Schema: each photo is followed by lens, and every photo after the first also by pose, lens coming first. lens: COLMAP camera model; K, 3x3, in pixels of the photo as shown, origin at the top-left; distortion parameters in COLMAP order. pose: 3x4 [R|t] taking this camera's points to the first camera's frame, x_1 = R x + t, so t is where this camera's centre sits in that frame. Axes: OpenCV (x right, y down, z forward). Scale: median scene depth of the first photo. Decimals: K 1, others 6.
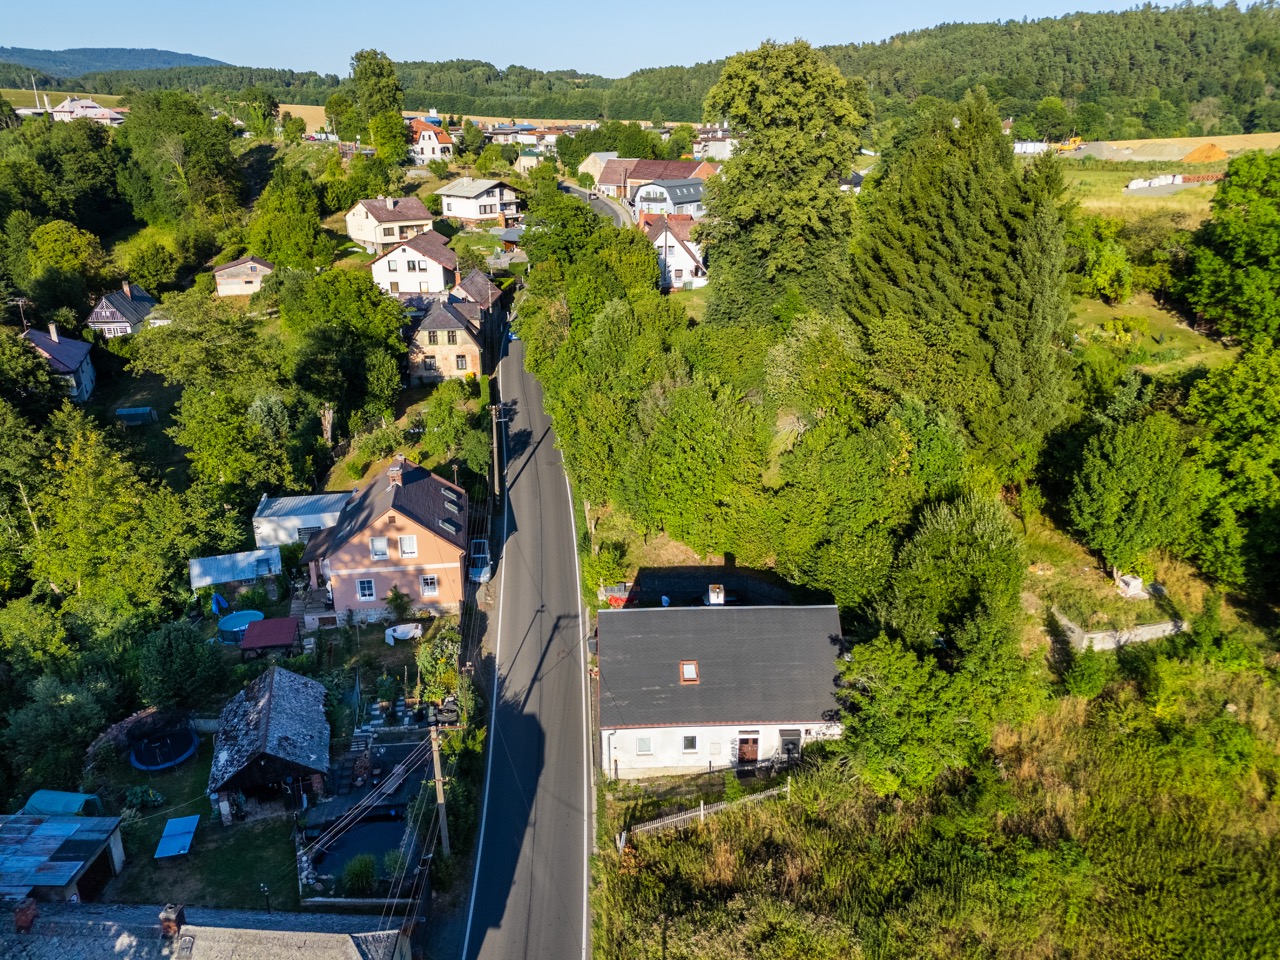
lens RADIAL K [[943.6, 0, 641.7], [0, 943.6, 474.0], [0, 0, 1]] dist [0.052729, -0.042674]
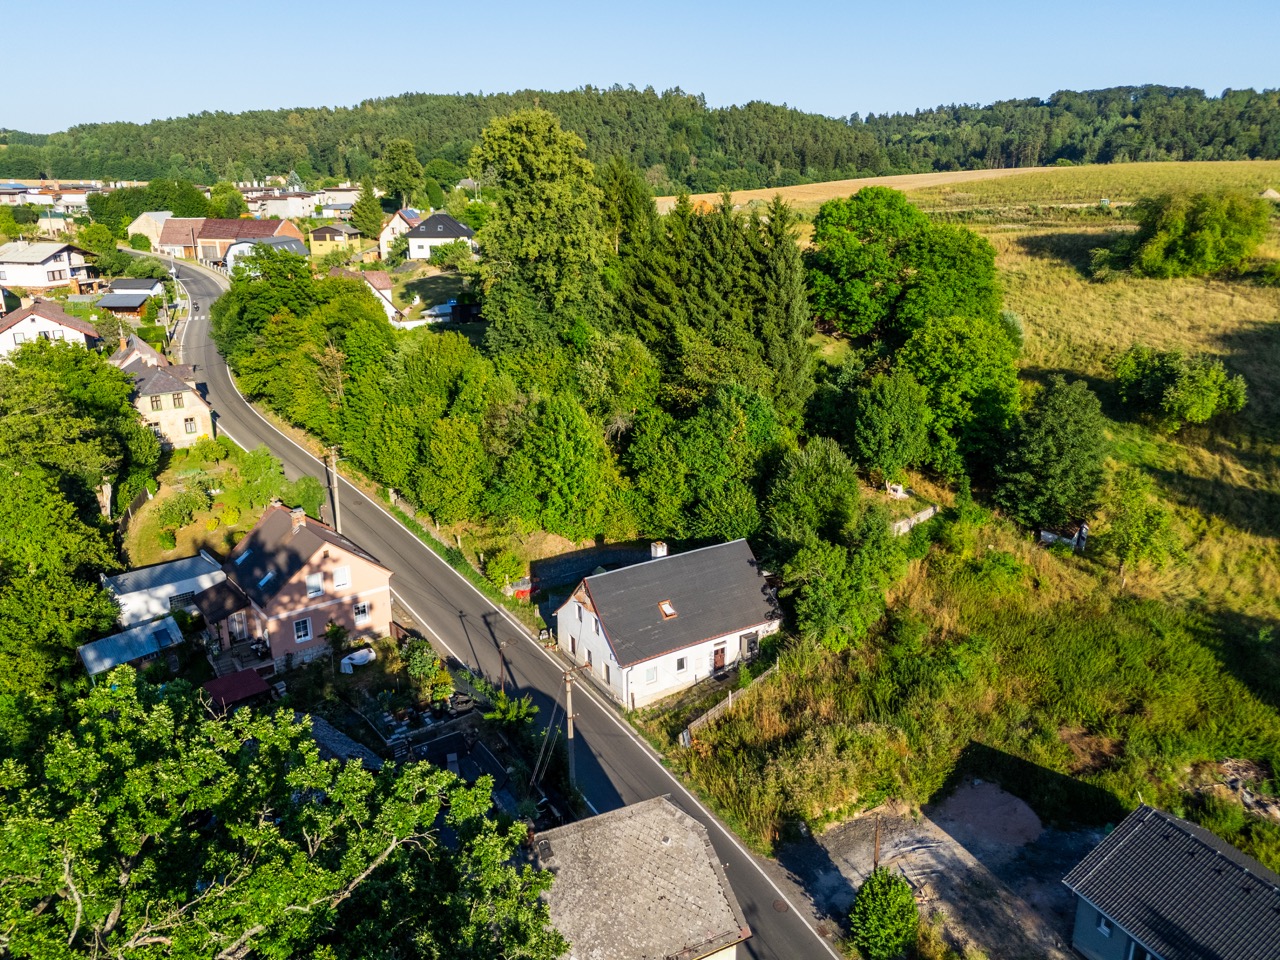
lens RADIAL K [[943.6, 0, 641.6], [0, 943.6, 475.7], [0, 0, 1]] dist [0.052729, -0.042674]
pose [[0.865669, -0.150272, 0.477530, -0.420511], [0.177250, 0.984097, -0.011639, 0.035316], [-0.468187, 0.094718, 0.878538, -0.067351]]
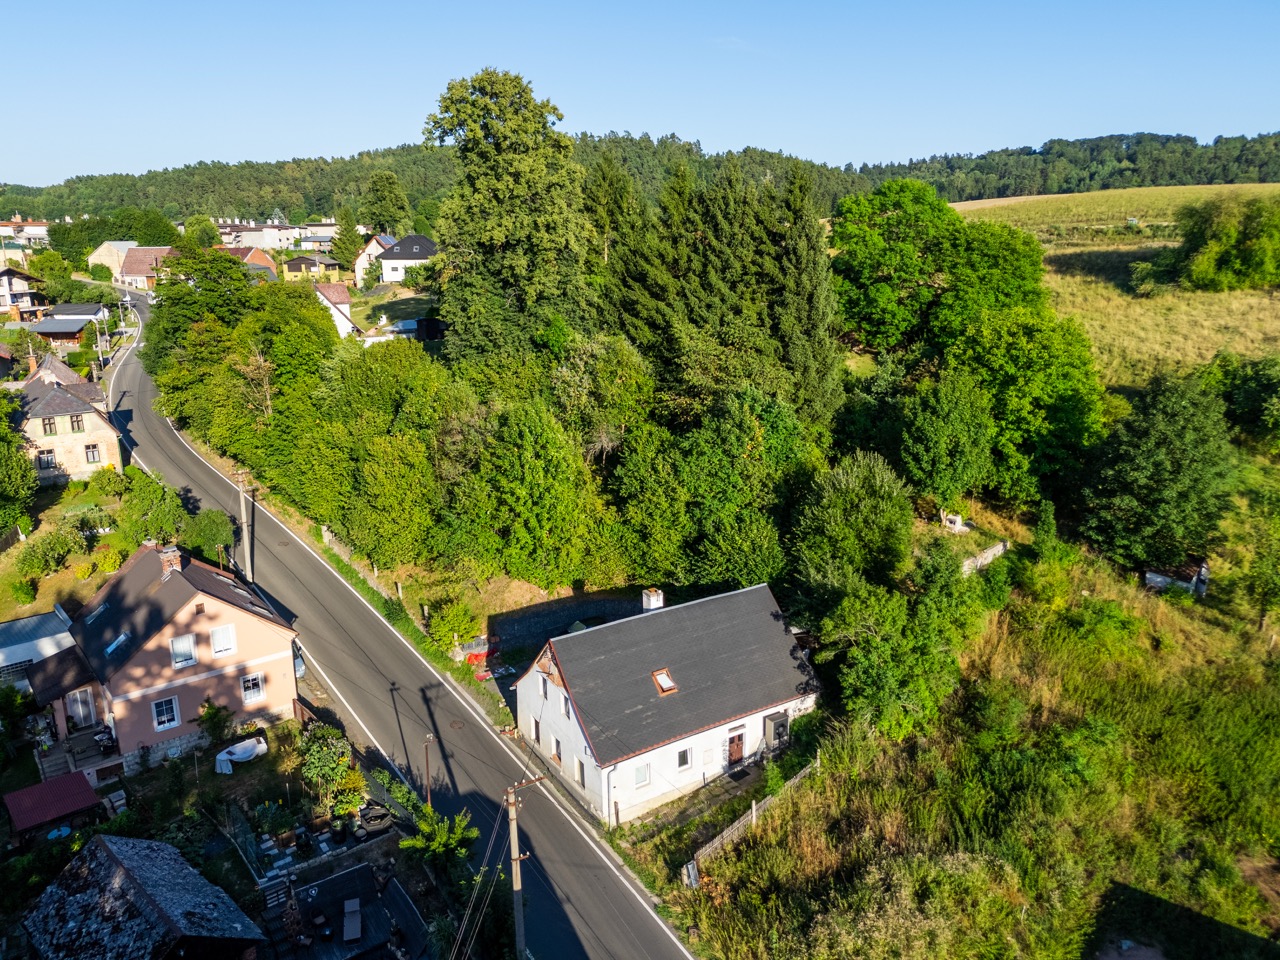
lens RADIAL K [[943.6, 0, 641.9], [0, 943.6, 474.6], [0, 0, 1]] dist [0.052729, -0.042674]
pose [[0.863968, -0.129942, 0.486492, -0.296776], [0.183111, 0.981062, -0.063149, 0.052854], [-0.469073, 0.143641, 0.871400, 0.148768]]
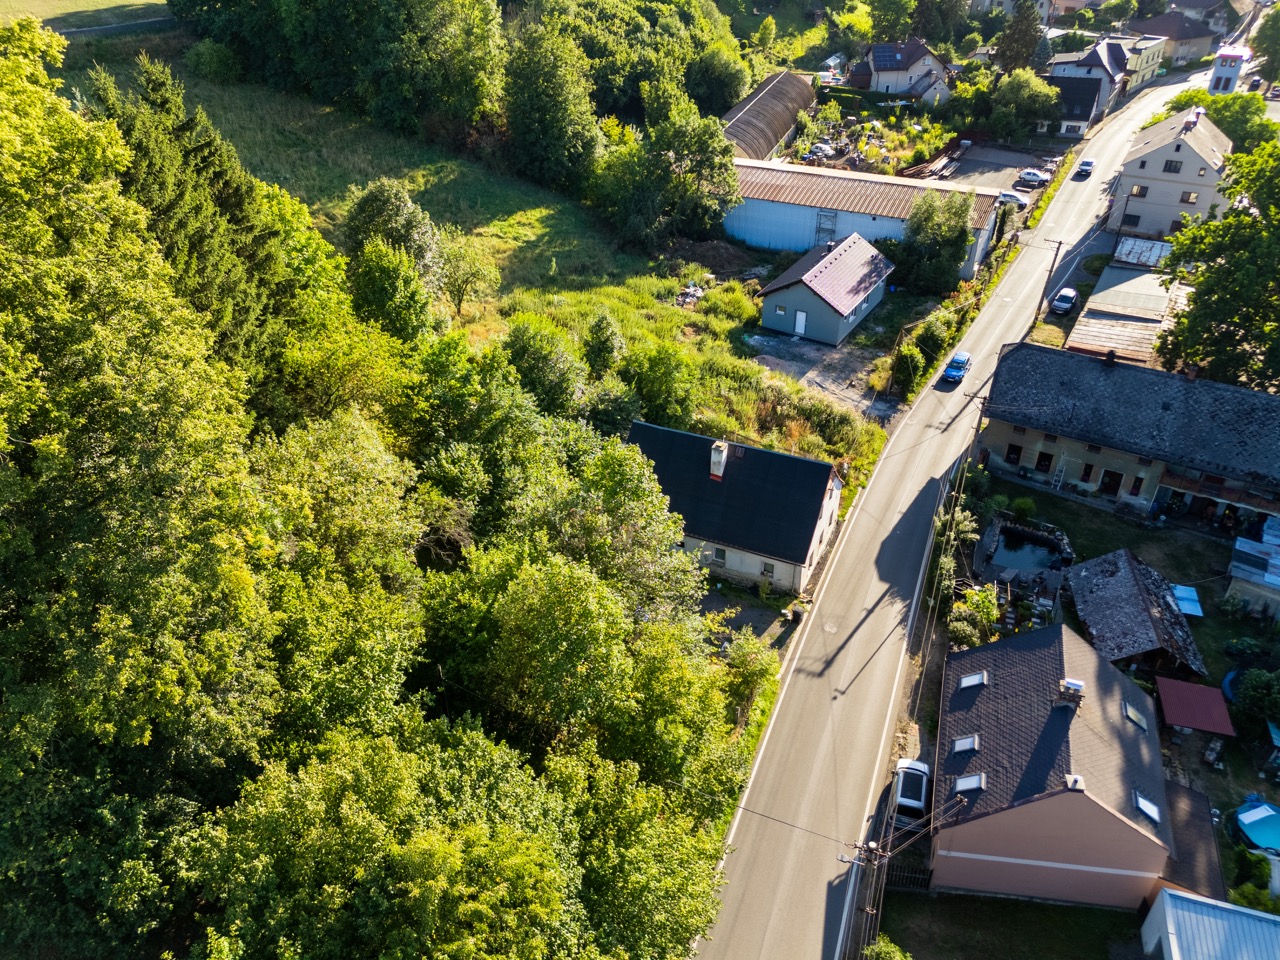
lens RADIAL K [[943.6, 0, 642.8], [0, 943.6, 478.1], [0, 0, 1]] dist [0.052729, -0.042674]
pose [[-0.891119, -0.246460, 0.381004, -0.214501], [0.175717, 0.586708, 0.790504, -0.594911], [-0.418366, 0.771382, -0.479520, 1.292210]]
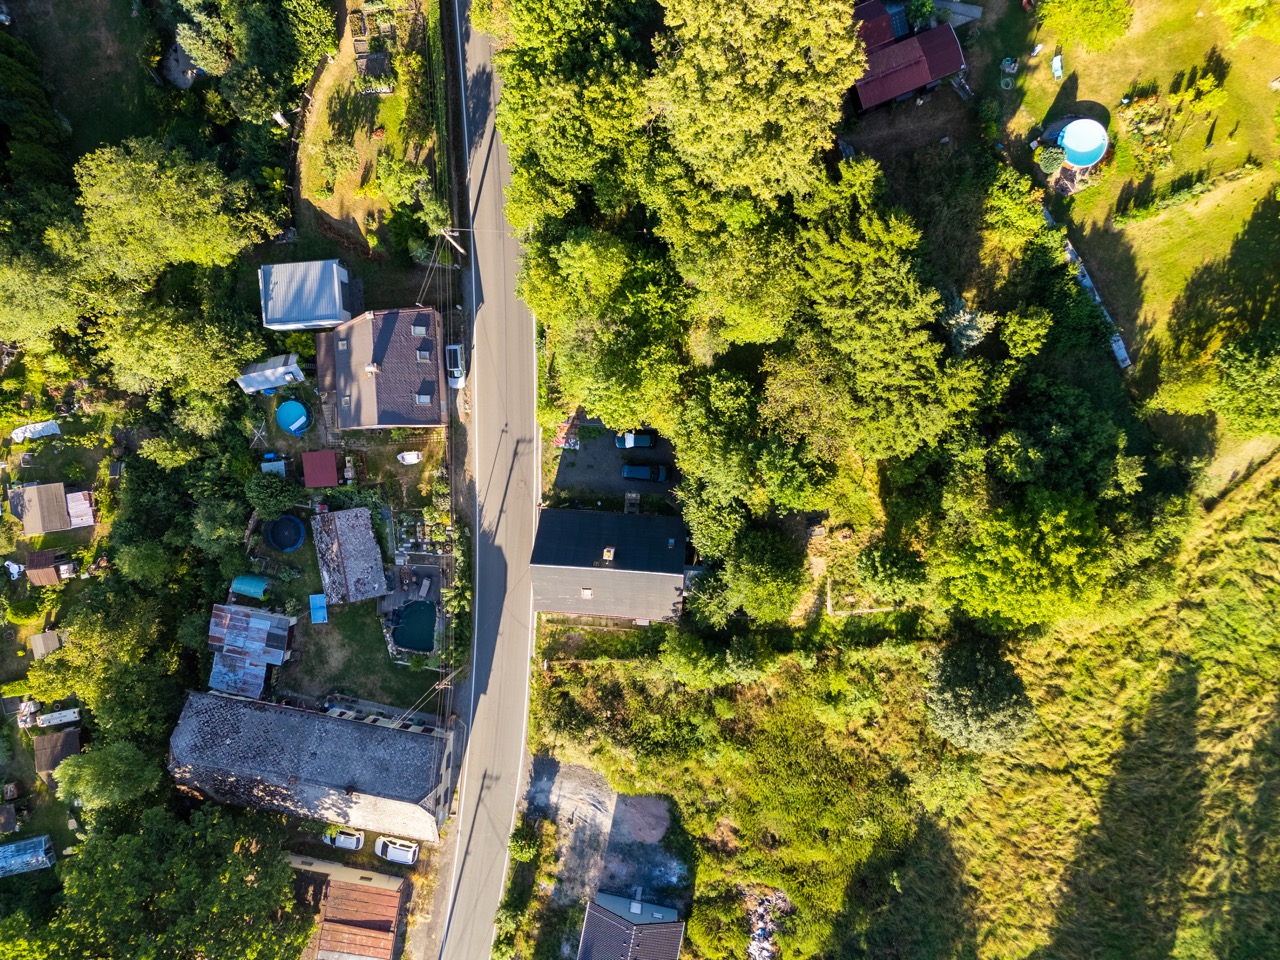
lens RADIAL K [[943.6, 0, 643.9], [0, 943.6, 478.8], [0, 0, 1]] dist [0.052729, -0.042674]
pose [[0.993518, 0.110665, -0.025975, 0.132265], [-0.012826, 0.336179, 0.941711, -1.099719], [0.112947, -0.935274, 0.335419, 0.498581]]
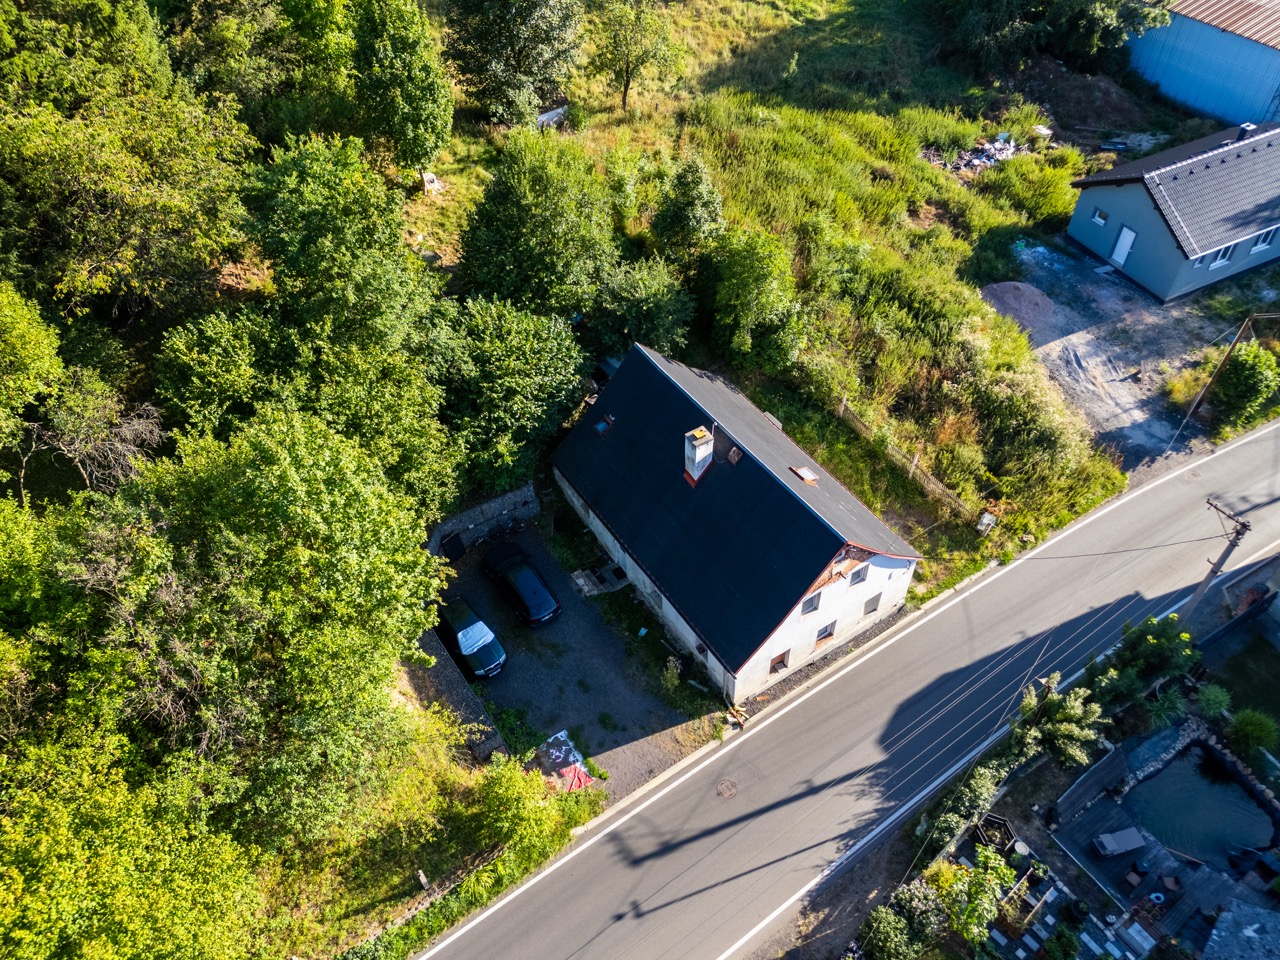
lens RADIAL K [[943.6, 0, 636.1], [0, 943.6, 480.7], [0, 0, 1]] dist [0.052729, -0.042674]
pose [[-0.513426, -0.616218, 0.597218, -0.255446], [0.337955, 0.494509, 0.800779, -0.335420], [-0.788784, 0.612974, -0.045640, 0.883207]]
